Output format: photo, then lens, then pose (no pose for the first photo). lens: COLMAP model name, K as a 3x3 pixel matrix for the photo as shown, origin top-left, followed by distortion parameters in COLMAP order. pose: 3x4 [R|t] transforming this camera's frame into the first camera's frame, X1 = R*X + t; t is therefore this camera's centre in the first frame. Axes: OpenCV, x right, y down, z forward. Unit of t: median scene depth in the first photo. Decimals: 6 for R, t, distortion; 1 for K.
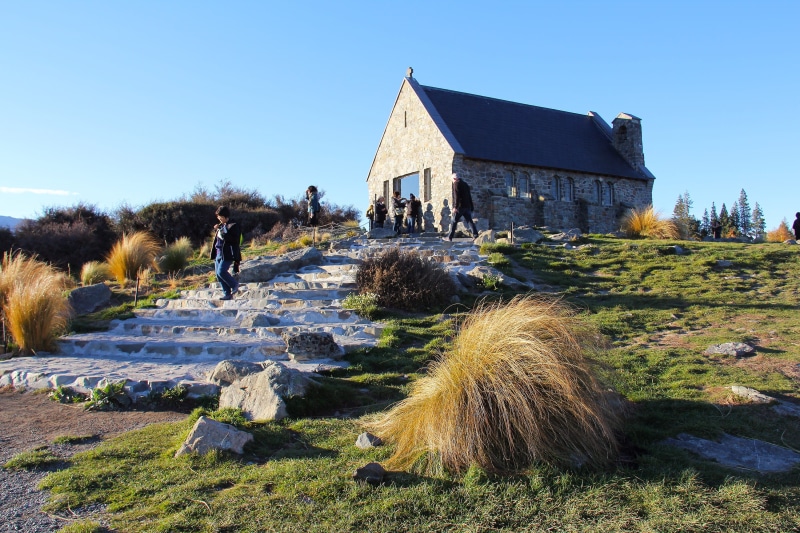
lens RADIAL K [[674.9, 0, 400.0], [0, 674.9, 266.5], [0, 0, 1]] dist [-0.120058, 0.001593]
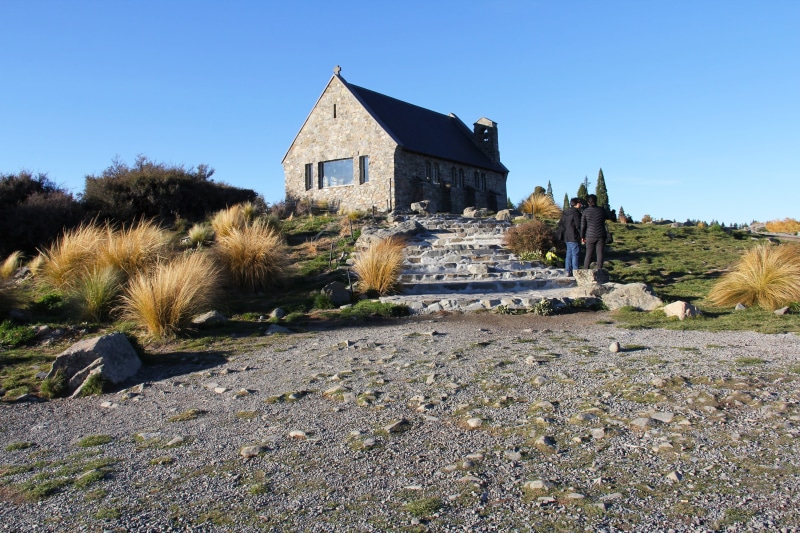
lens RADIAL K [[674.9, 0, 400.0], [0, 674.9, 266.5], [0, 0, 1]] dist [-0.120058, 0.001593]
pose [[0.908493, -0.011154, 0.417752, -0.369667], [-0.000526, 0.999612, 0.027835, 0.013171], [-0.417900, -0.025507, 0.908135, -0.087478]]
